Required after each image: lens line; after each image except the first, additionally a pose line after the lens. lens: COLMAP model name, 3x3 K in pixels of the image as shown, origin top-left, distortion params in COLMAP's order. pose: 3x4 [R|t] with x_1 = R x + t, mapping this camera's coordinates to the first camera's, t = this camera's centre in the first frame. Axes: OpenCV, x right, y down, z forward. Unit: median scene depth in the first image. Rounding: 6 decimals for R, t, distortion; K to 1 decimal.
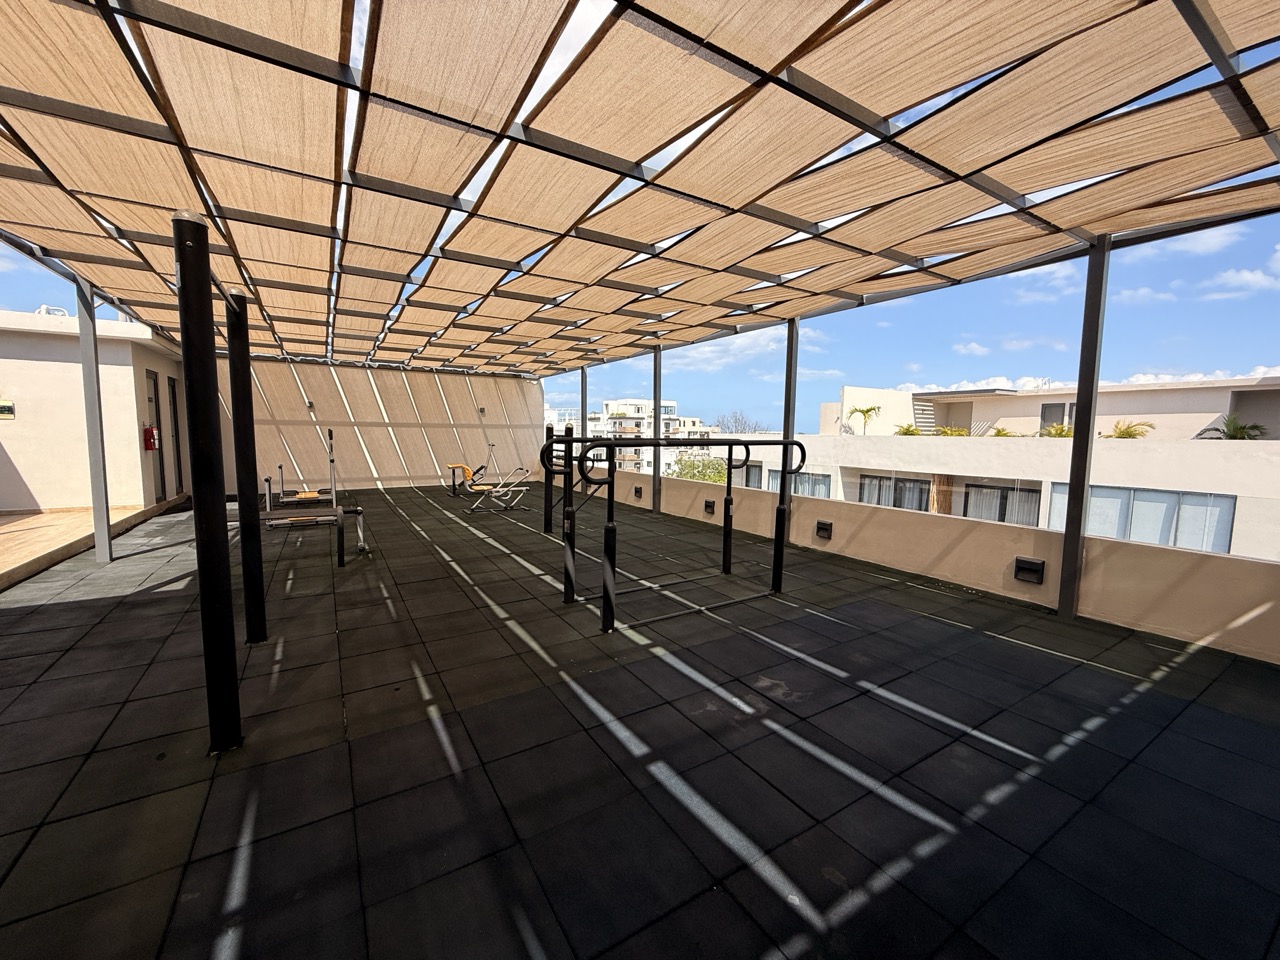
lens RADIAL K [[509.5, 0, 636.4], [0, 509.5, 482.6], [0, 0, 1]] dist [-0.002210, 0.000171]
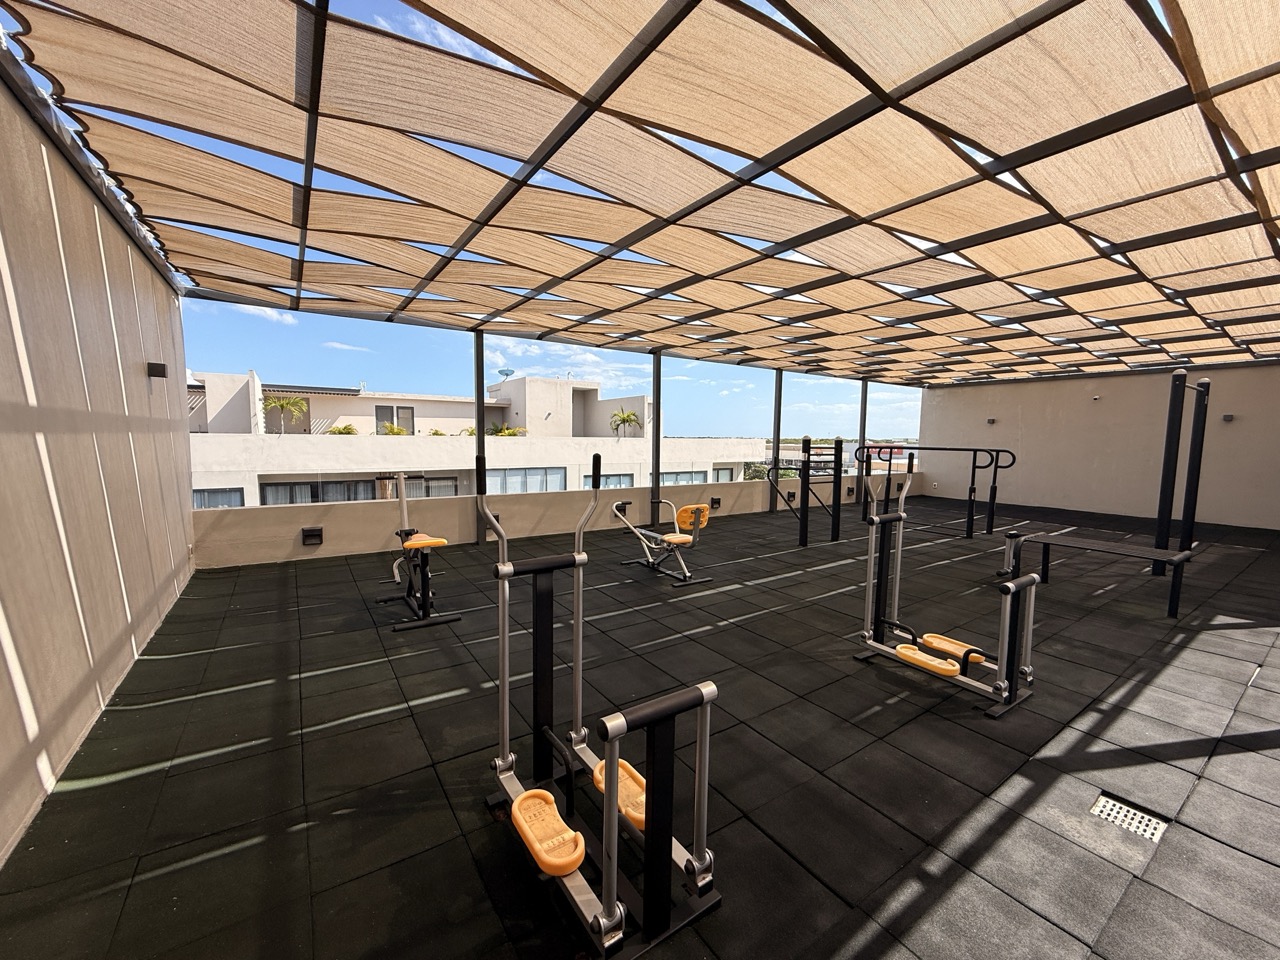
lens RADIAL K [[509.5, 0, 636.4], [0, 509.5, 482.6], [0, 0, 1]] dist [-0.002210, 0.000171]
pose [[-0.037709, -0.106737, 0.993572, -0.810538], [0.089597, 0.989913, 0.109744, -0.118395], [-0.995264, 0.093159, -0.027765, 0.966200]]
